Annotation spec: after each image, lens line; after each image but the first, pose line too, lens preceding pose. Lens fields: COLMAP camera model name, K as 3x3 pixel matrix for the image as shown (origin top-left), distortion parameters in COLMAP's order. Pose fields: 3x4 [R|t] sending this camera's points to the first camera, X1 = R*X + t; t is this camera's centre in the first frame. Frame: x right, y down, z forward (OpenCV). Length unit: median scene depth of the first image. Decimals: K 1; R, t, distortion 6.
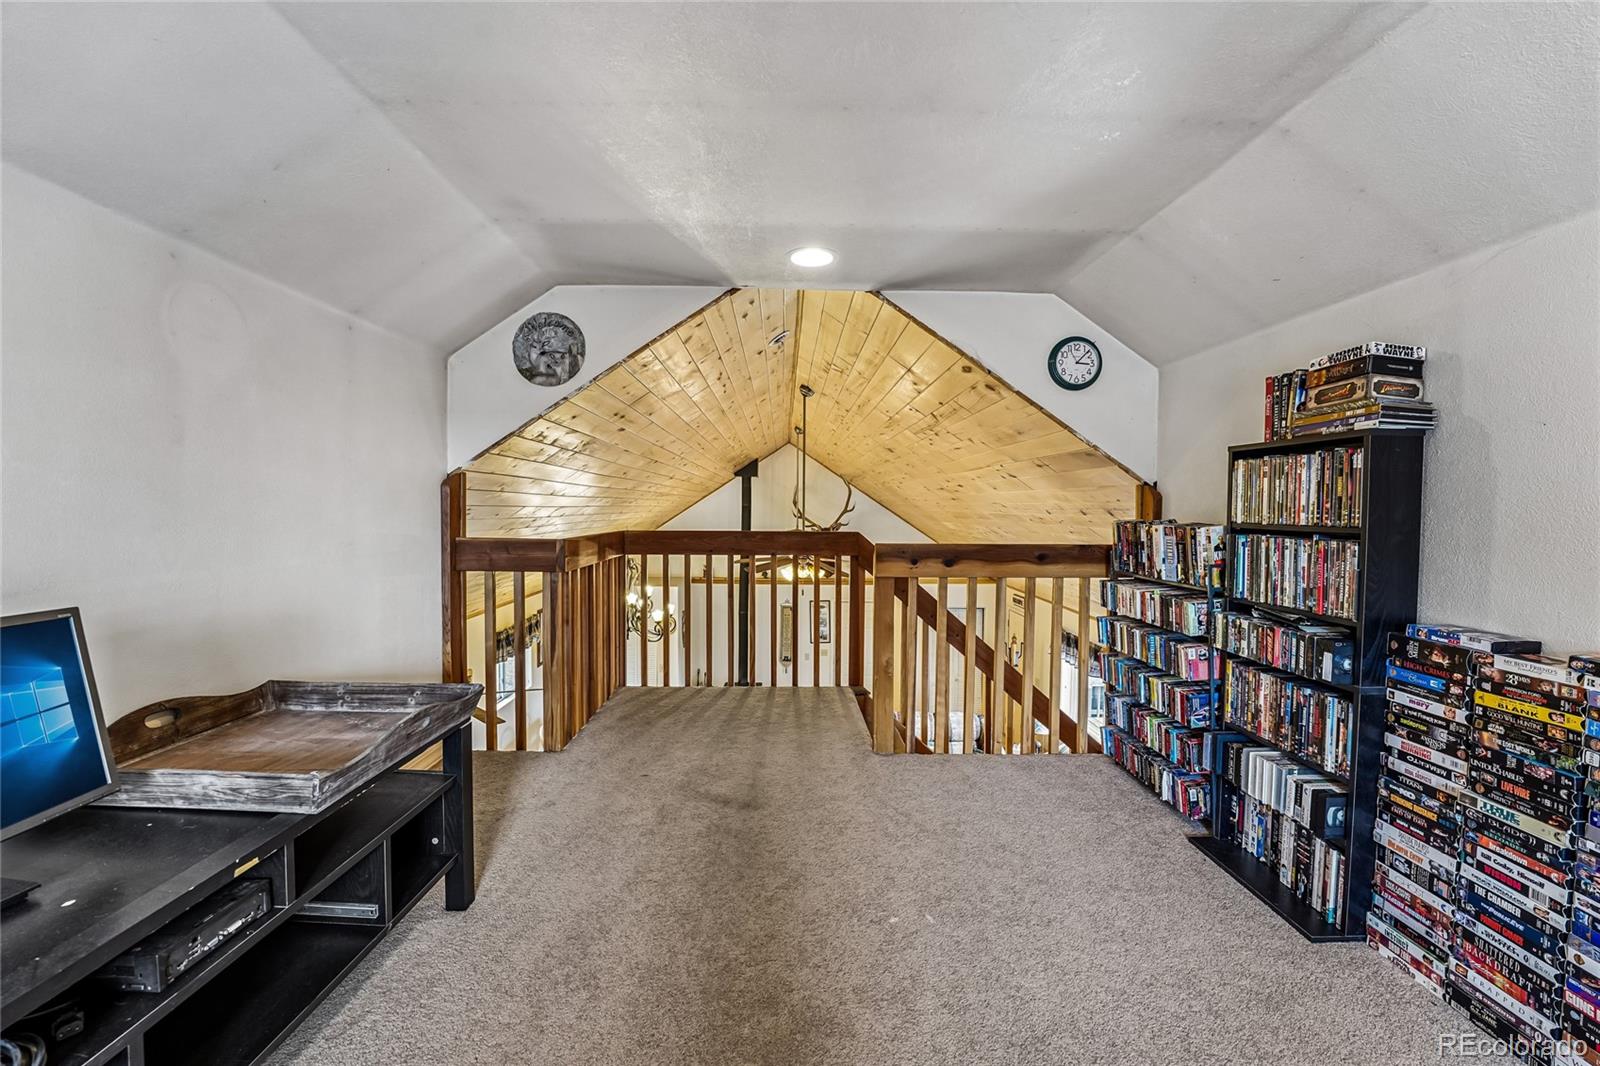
lens RADIAL K [[651.5, 0, 795.7], [0, 651.5, 536.2], [0, 0, 1]] dist [-0.031314, 0.005728]
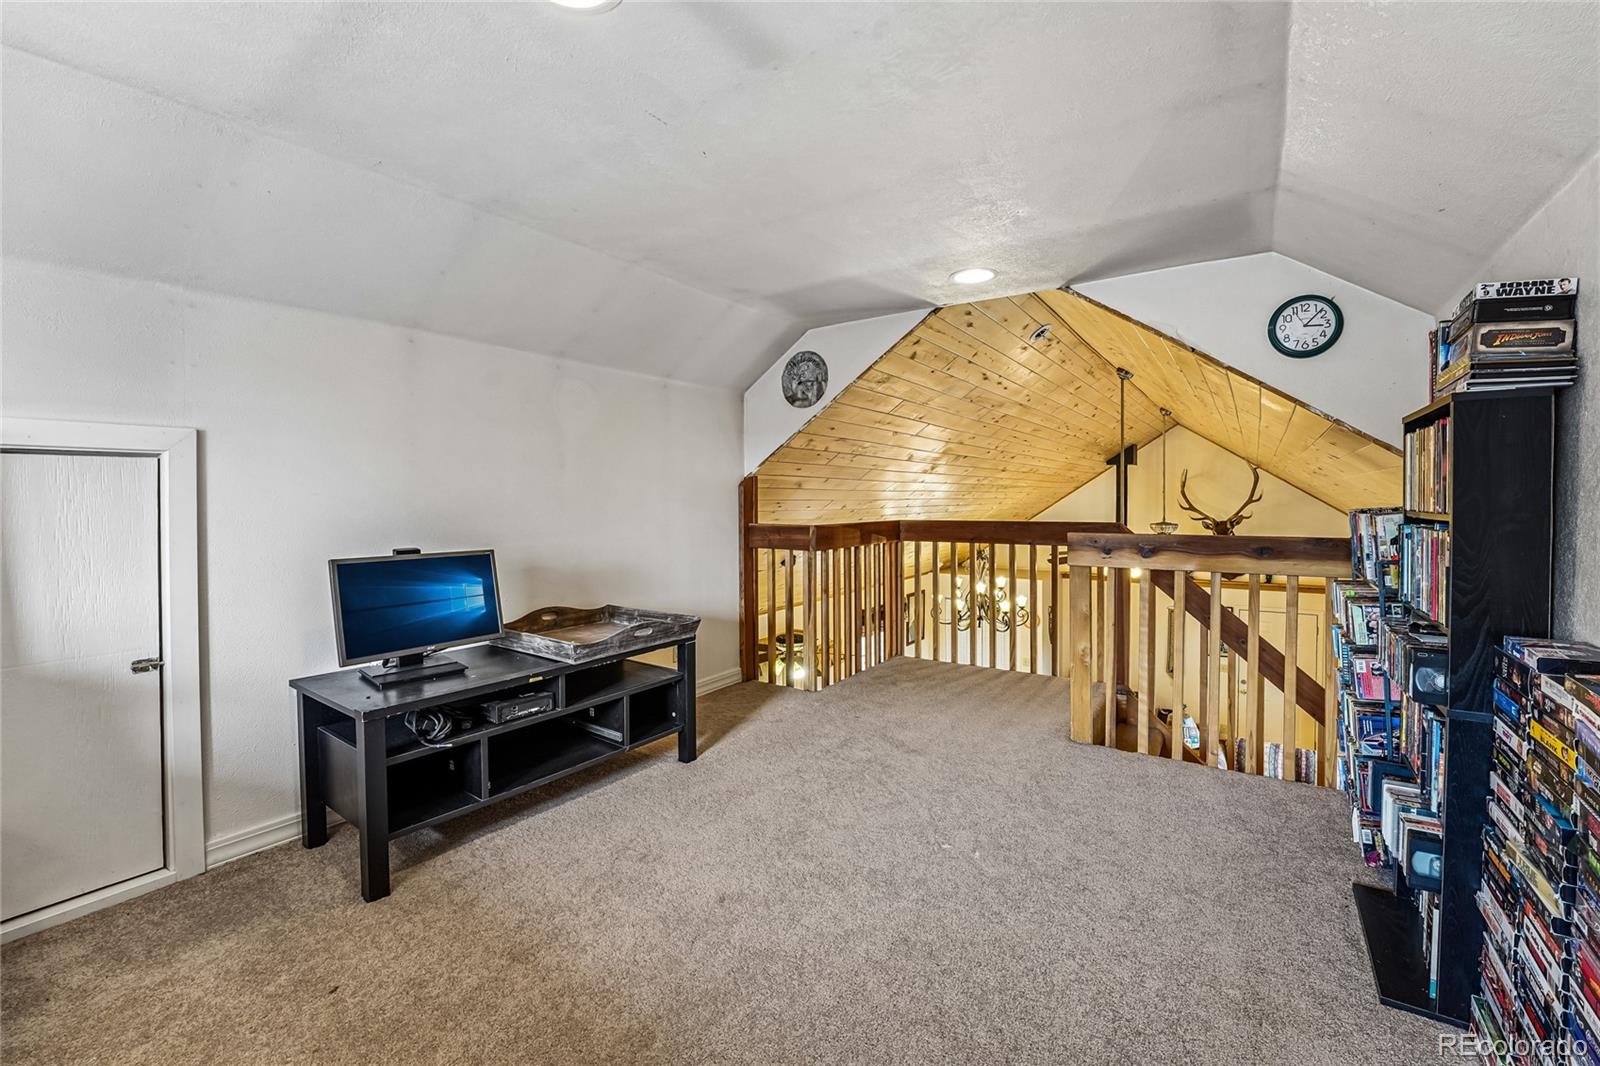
lens RADIAL K [[665.5, 0, 807.0], [0, 665.5, 525.9], [0, 0, 1]] dist [-0.025237, 0.002922]
pose [[0.819077, 0.009931, -0.573598, 0.622495], [-0.012790, 0.999918, -0.000951, 0.011605], [0.573541, 0.008115, 0.819137, -0.143610]]
